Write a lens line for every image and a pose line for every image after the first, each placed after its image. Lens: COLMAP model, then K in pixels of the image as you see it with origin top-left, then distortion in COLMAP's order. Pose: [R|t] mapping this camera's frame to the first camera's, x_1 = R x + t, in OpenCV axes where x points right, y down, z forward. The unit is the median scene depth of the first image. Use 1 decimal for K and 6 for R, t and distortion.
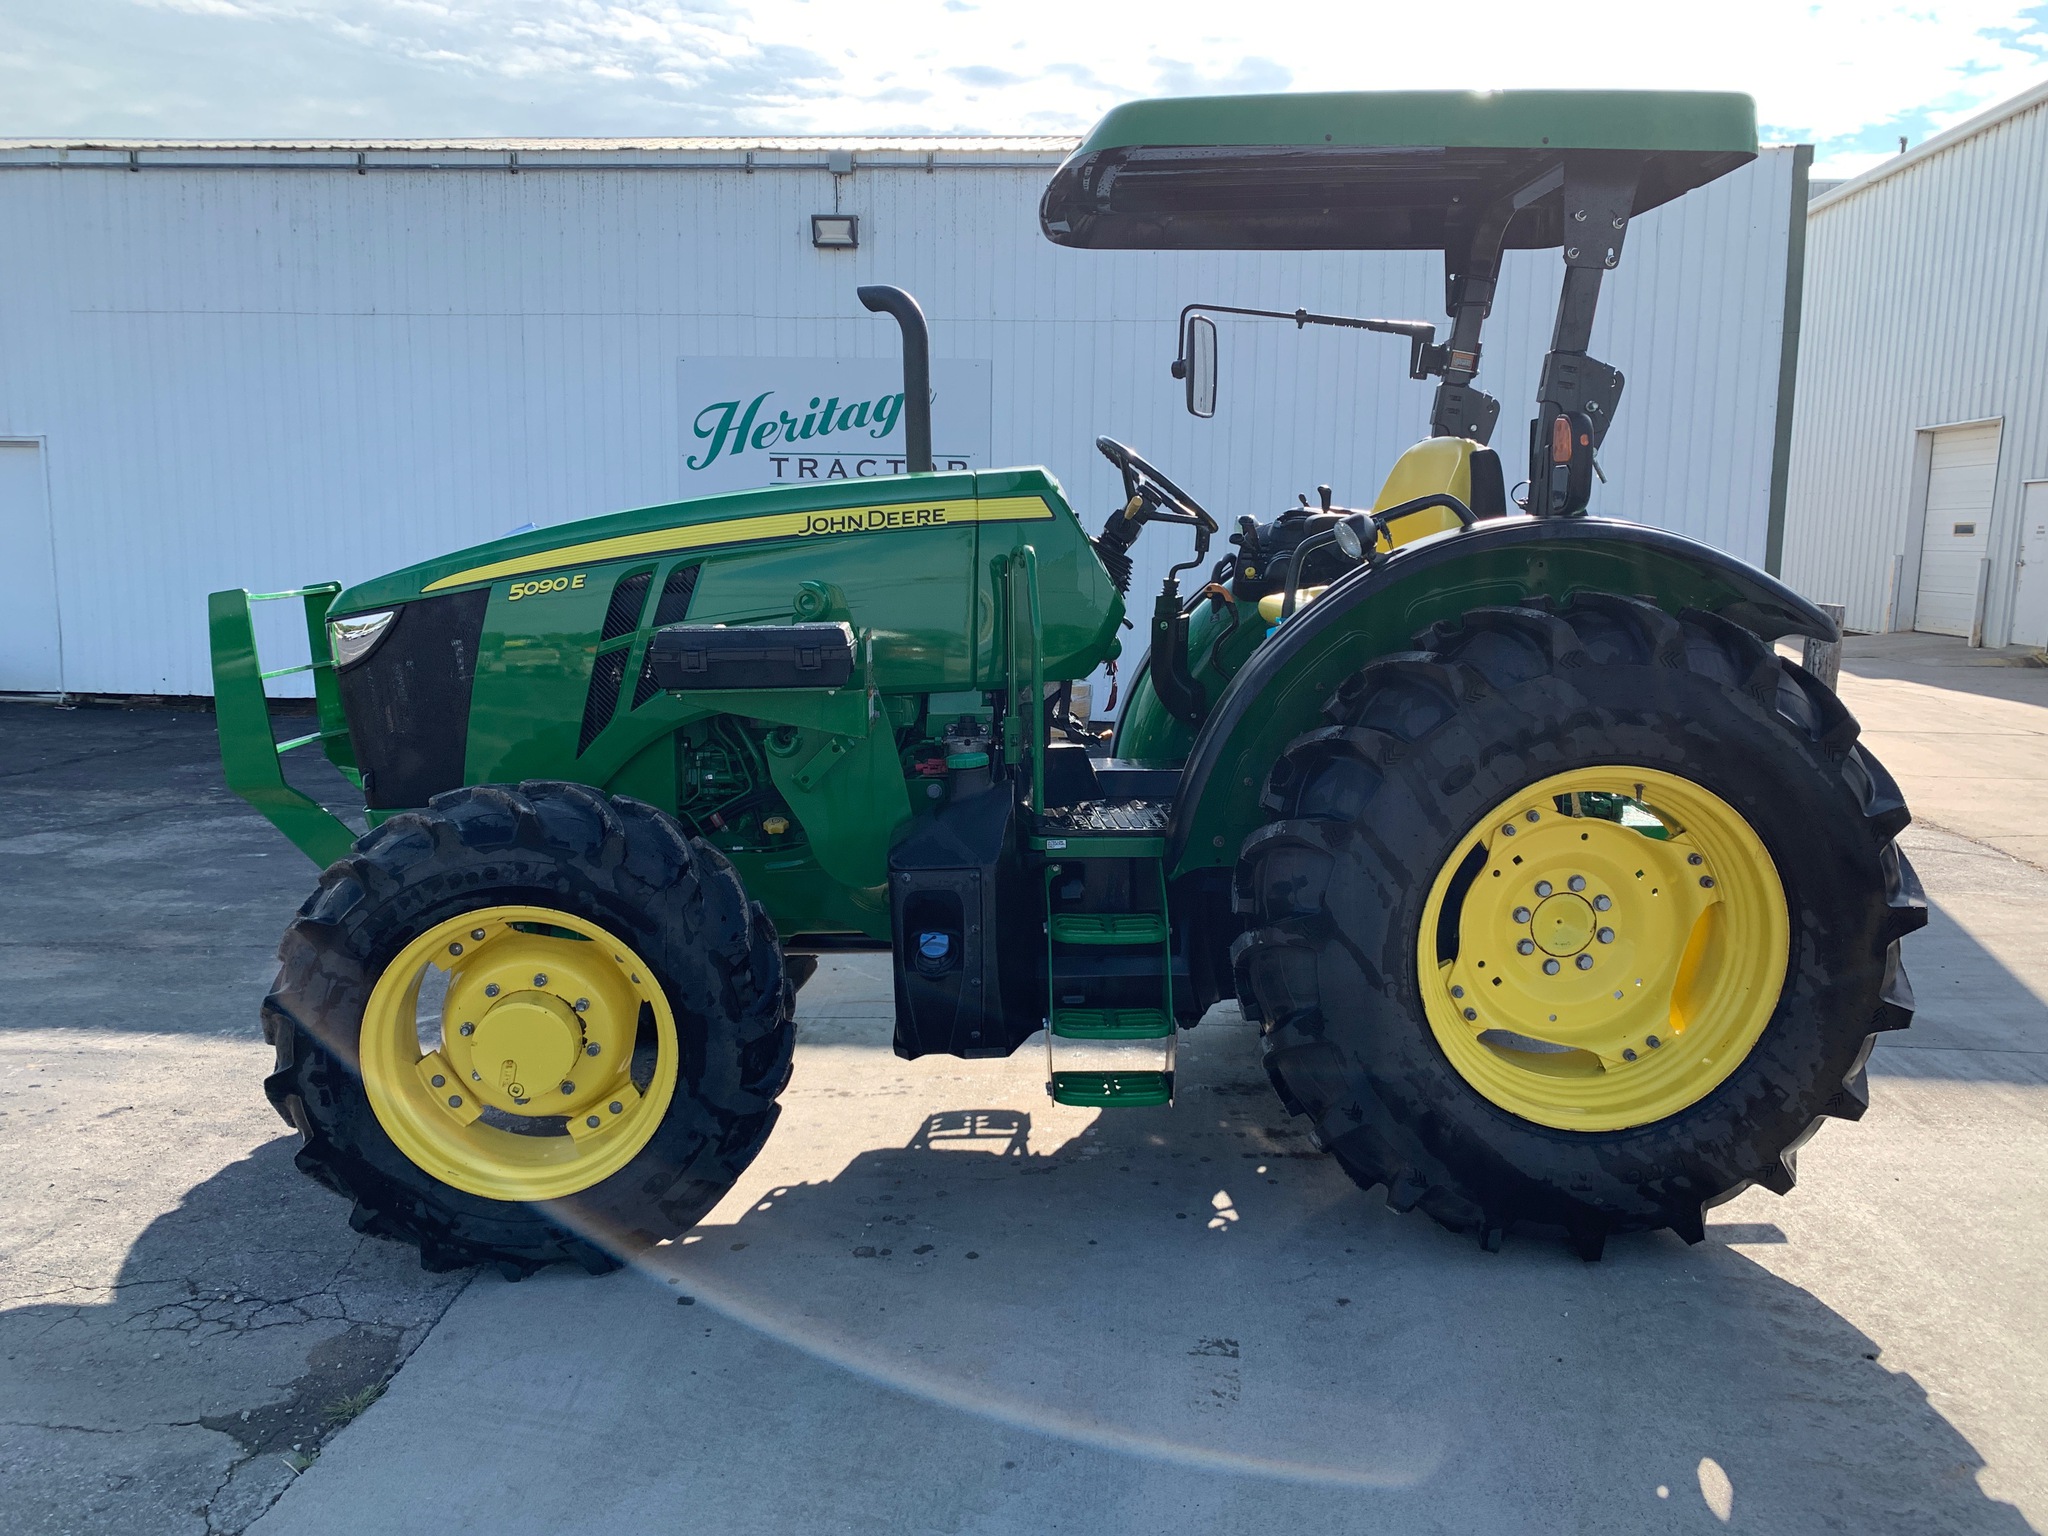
lens RADIAL K [[1560.5, 0, 1012.4], [0, 1560.5, 716.1], [0, 0, 1]] dist [0.063883, -0.128214]
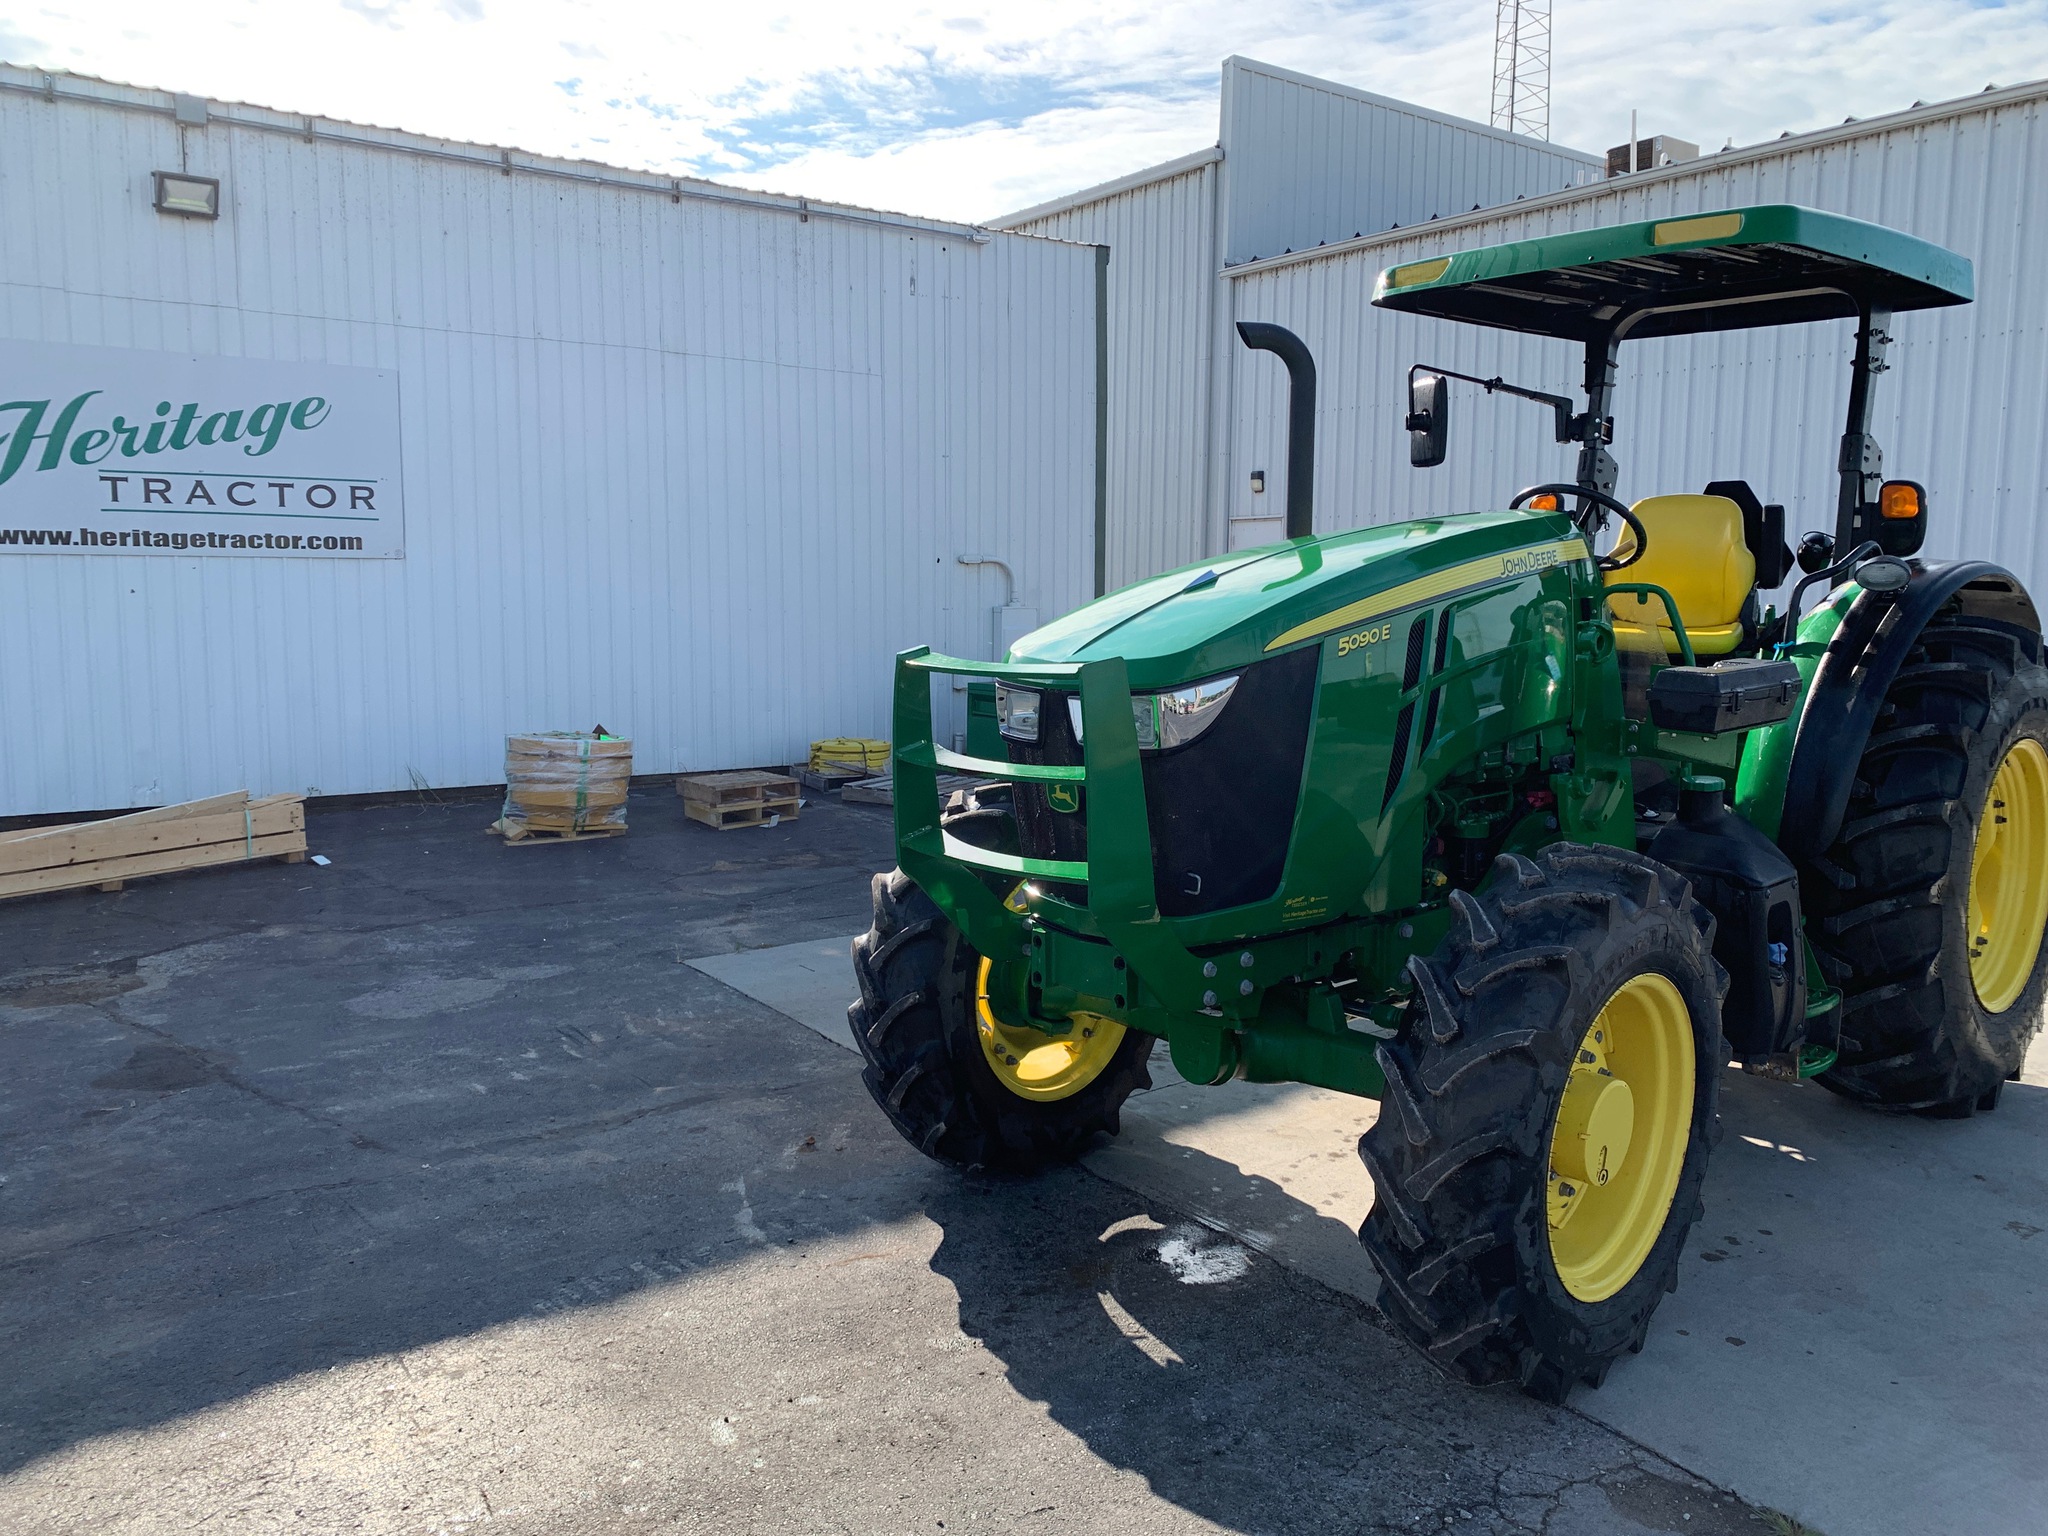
lens RADIAL K [[1560.2, 0, 1035.8], [0, 1560.2, 714.4], [0, 0, 1]] dist [0.000075, 0.003926]
pose [[0.769759, -0.064970, 0.635020, -0.301347], [0.079076, 0.996850, 0.006135, -0.017867], [-0.633418, 0.045493, 0.772471, 0.128484]]
